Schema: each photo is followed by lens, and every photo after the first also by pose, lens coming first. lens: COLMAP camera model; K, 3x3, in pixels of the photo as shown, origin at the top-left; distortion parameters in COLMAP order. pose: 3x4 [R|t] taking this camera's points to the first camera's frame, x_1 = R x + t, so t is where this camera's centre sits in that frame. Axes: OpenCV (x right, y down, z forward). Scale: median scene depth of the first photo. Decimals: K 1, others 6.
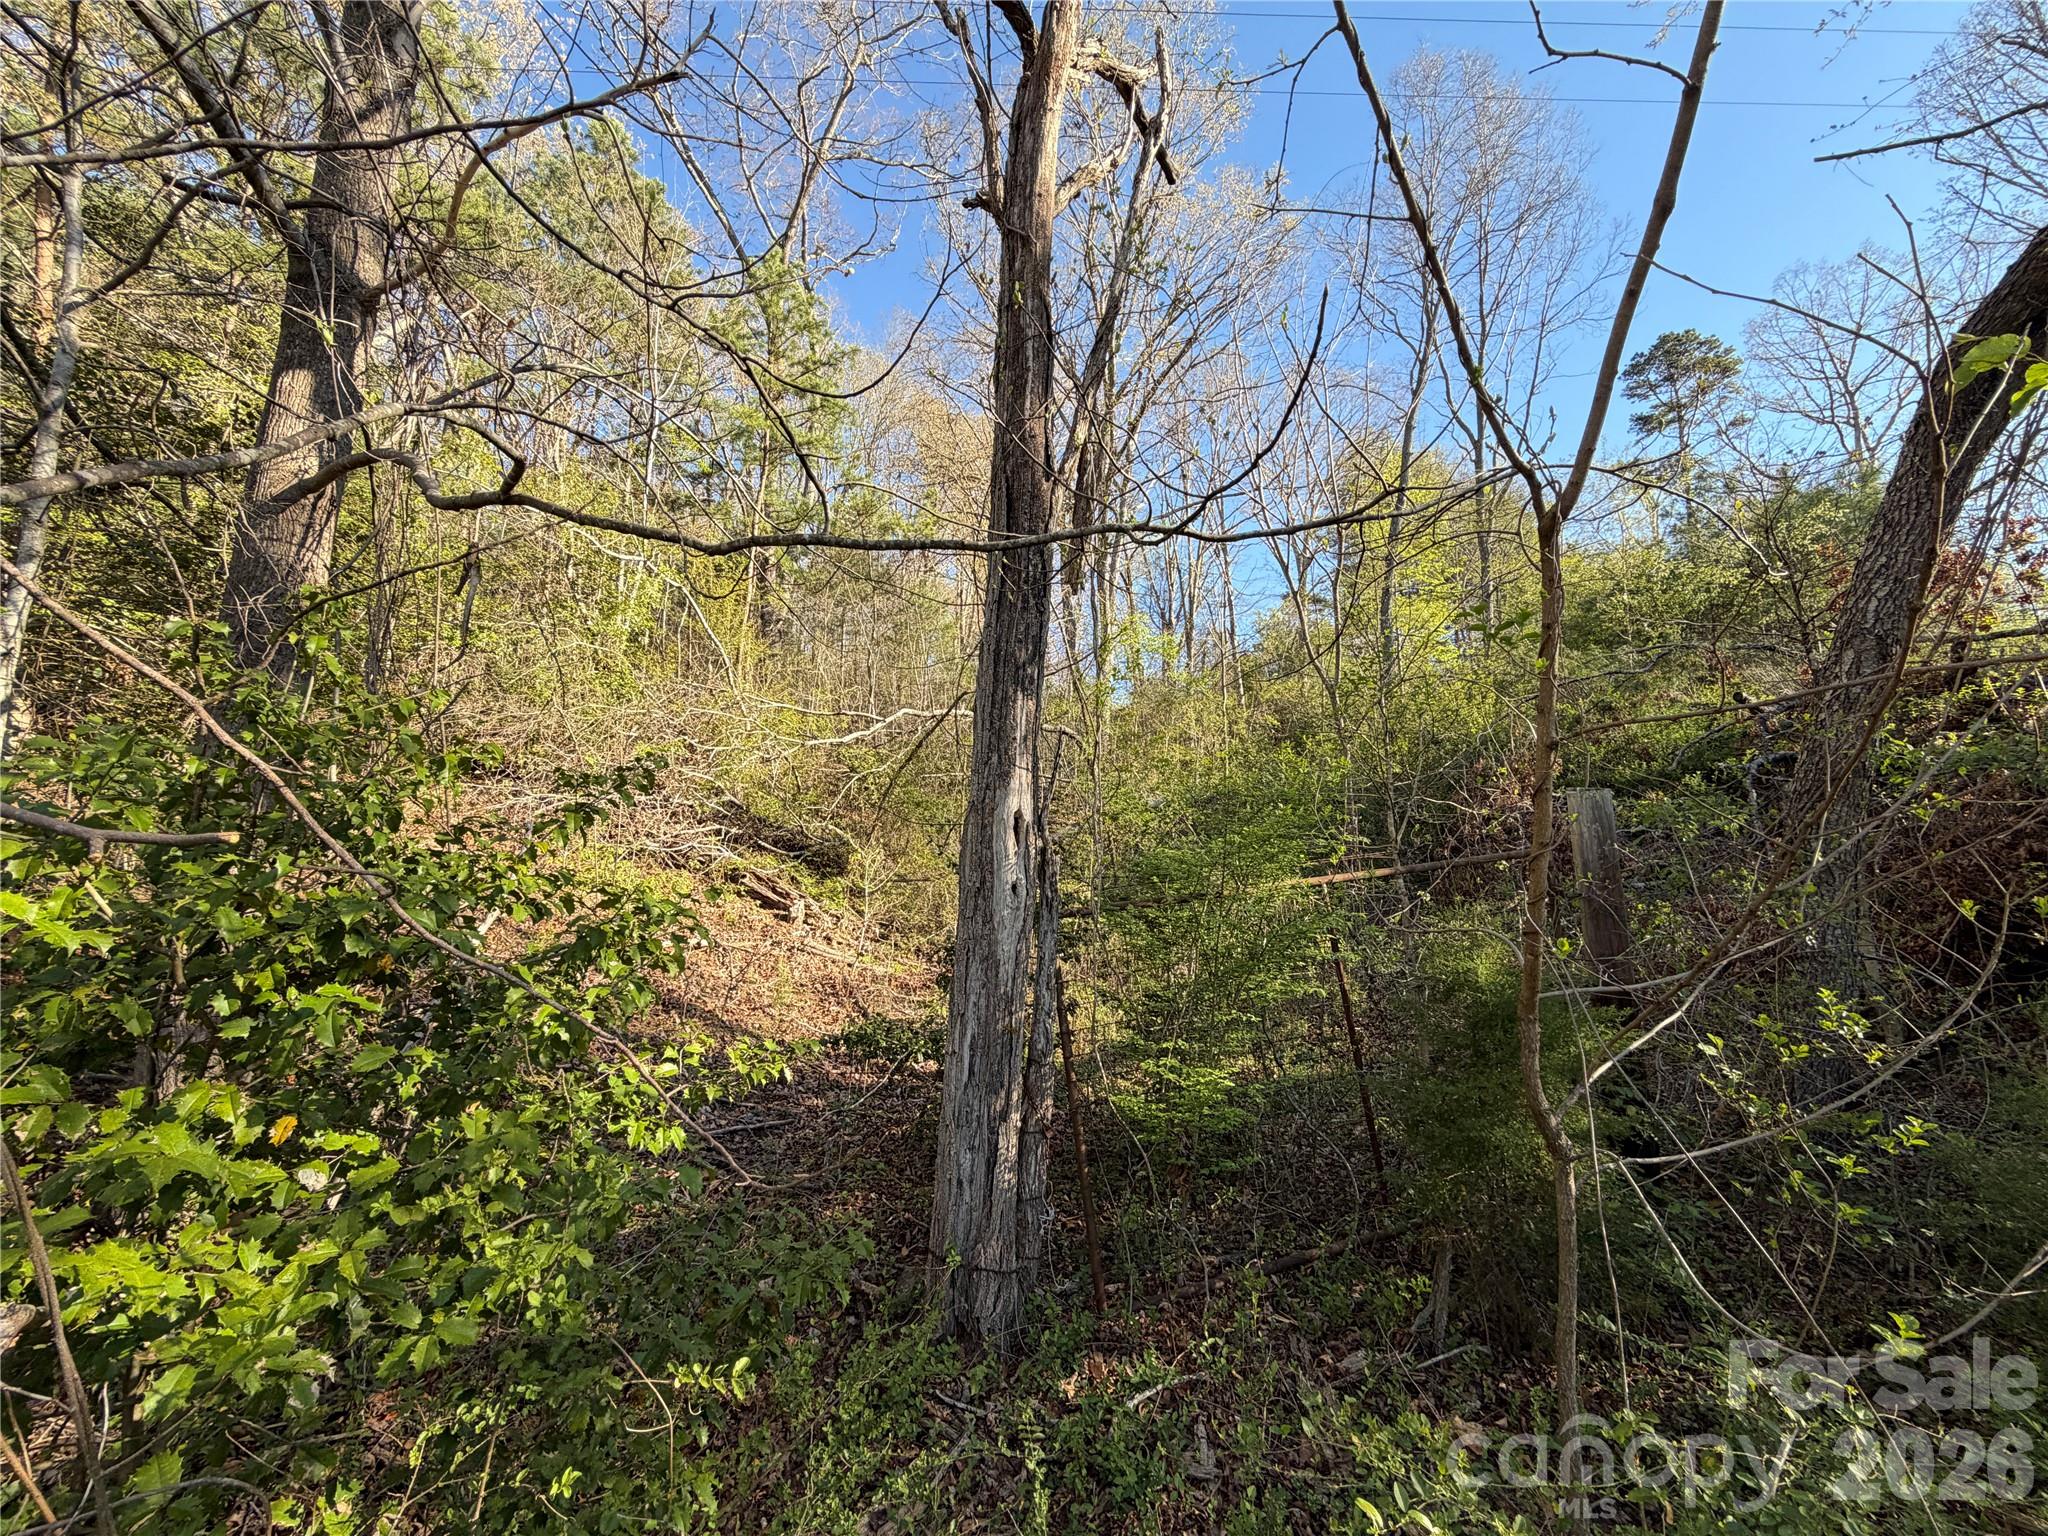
lens RADIAL K [[823.6, 0, 1021.0], [0, 823.6, 772.7], [0, 0, 1]] dist [-0.001391, -0.000022]
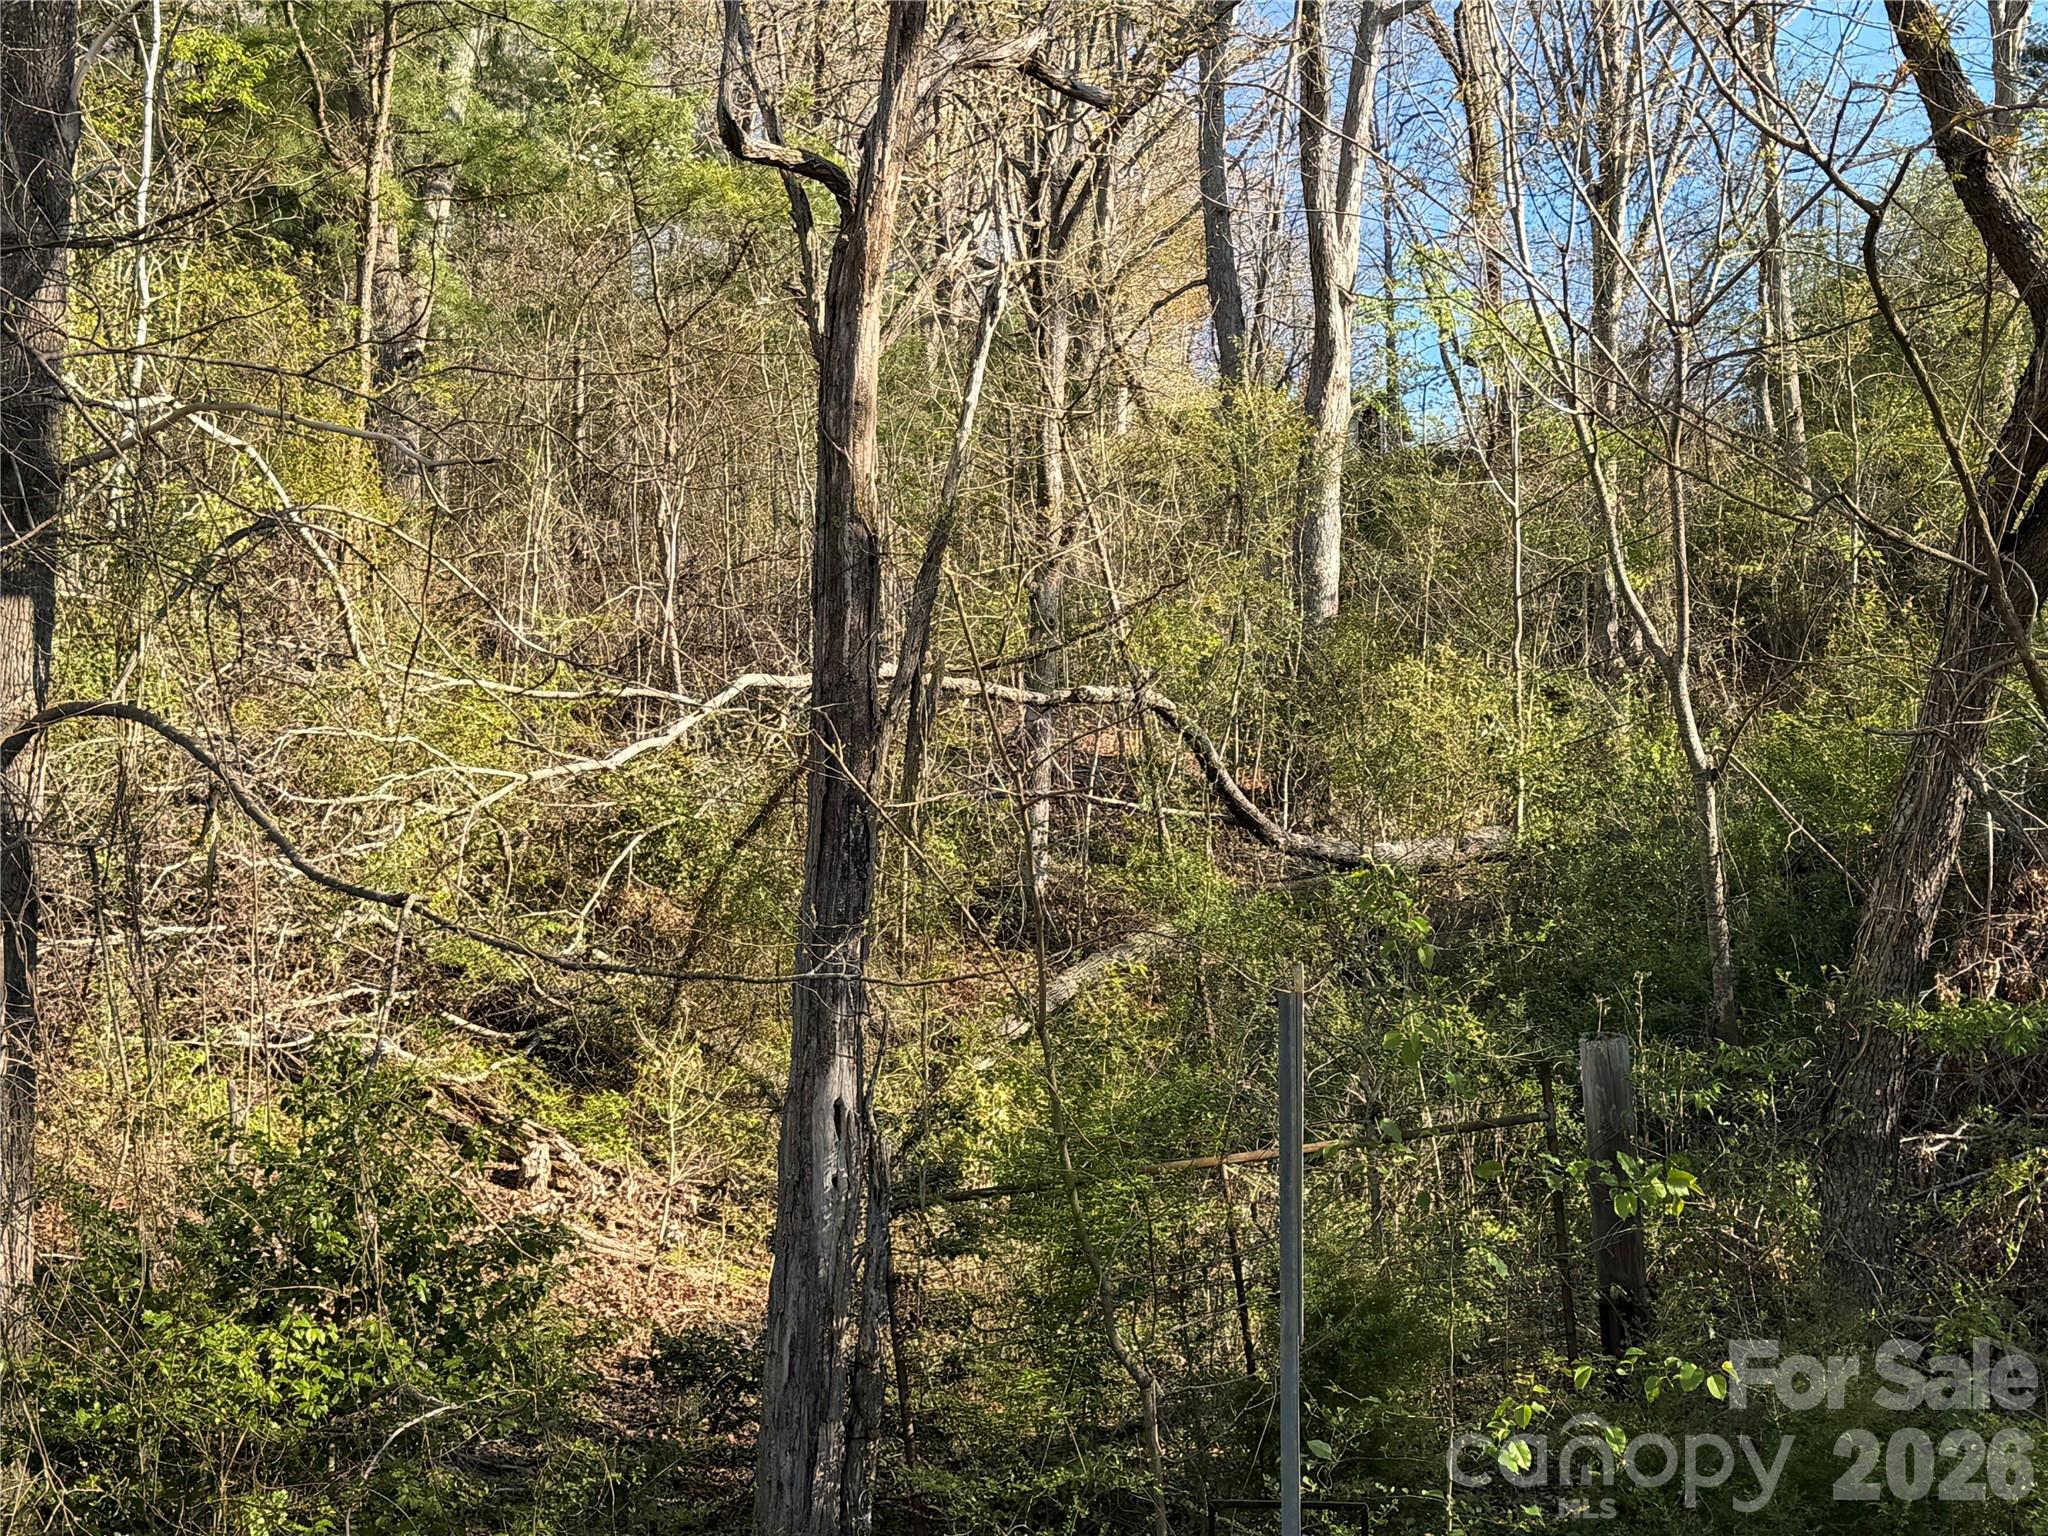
lens RADIAL K [[2858.7, 0, 1025.5], [0, 2858.7, 767.6], [0, 0, 1]] dist [0.058294, 0.000000]
pose [[0.998385, -0.012096, -0.055499, 0.131520], [0.015079, 0.998446, 0.053643, -0.167757], [0.054764, -0.054394, 0.997017, -0.739450]]
